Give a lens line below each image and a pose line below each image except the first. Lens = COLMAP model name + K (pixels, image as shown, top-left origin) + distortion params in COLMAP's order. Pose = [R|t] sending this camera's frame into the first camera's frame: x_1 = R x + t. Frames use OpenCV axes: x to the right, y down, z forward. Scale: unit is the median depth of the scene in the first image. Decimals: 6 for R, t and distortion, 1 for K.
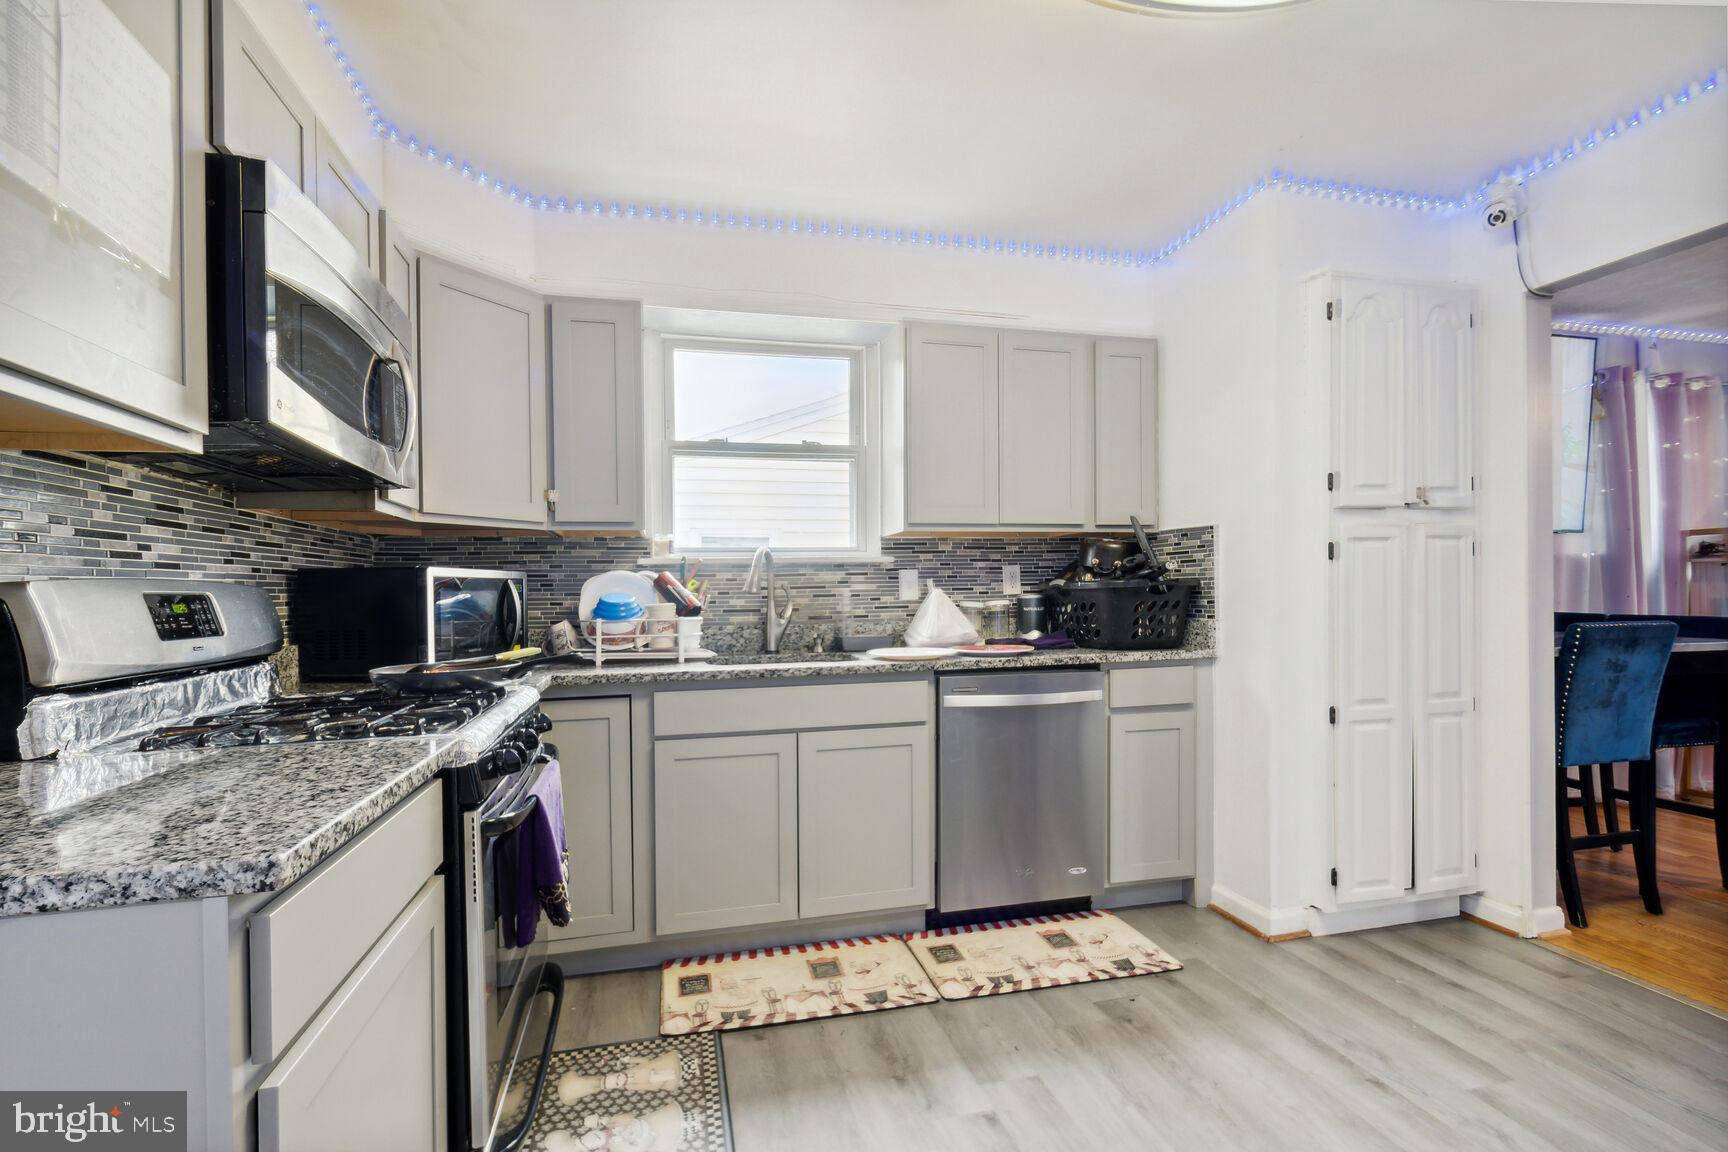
lens RADIAL K [[776.8, 0, 884.8], [0, 776.8, 609.2], [0, 0, 1]] dist [0.000896, 0.000421]
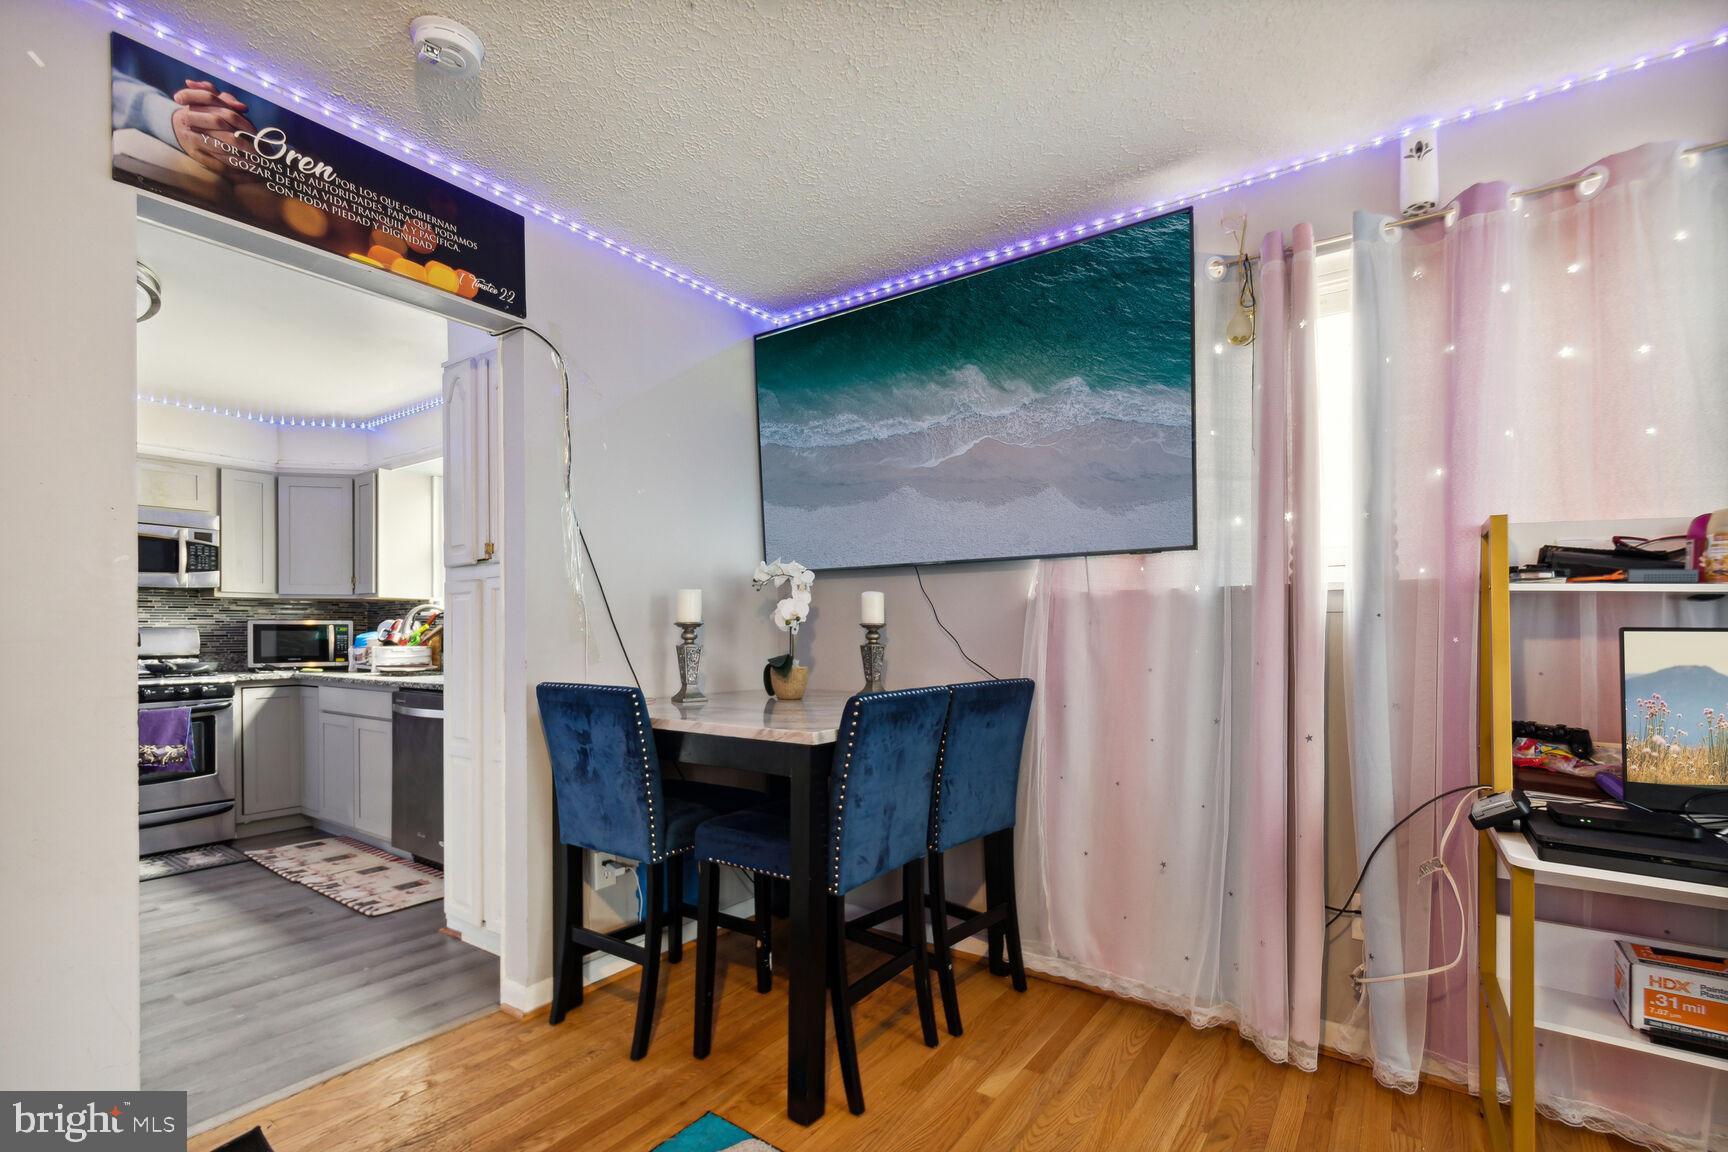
lens RADIAL K [[772.5, 0, 895.3], [0, 772.5, 636.7], [0, 0, 1]] dist [-0.002621, -0.000166]
pose [[0.671337, 0.018149, -0.740930, 1.921673], [-0.024637, 0.999694, 0.002165, -0.047163], [0.740742, 0.016800, 0.671579, 0.745134]]
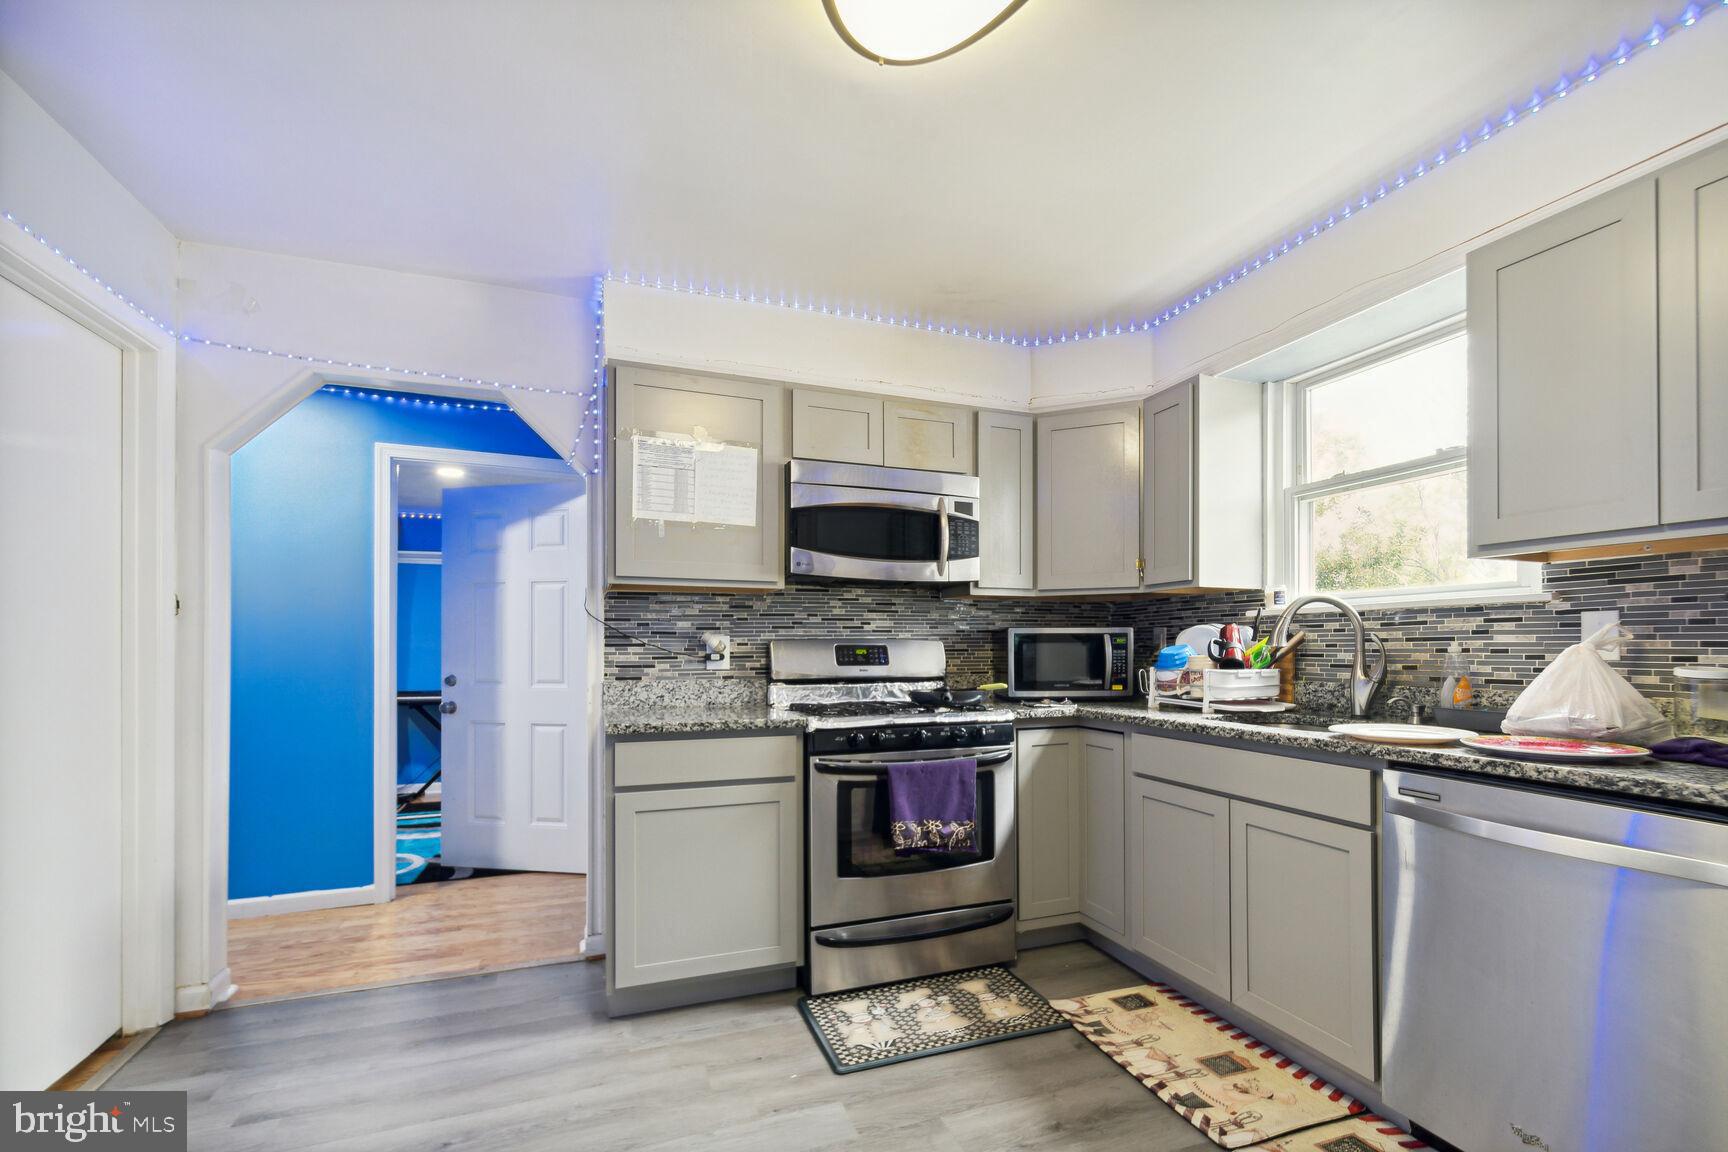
lens RADIAL K [[731.9, 0, 868.4], [0, 731.9, 633.8], [0, 0, 1]] dist [0.000366, 0.000129]
pose [[0.126013, -0.003486, -0.992022, 0.697809], [-0.020498, 0.999771, -0.006117, -0.022628], [0.991817, 0.021106, 0.125913, 0.459614]]
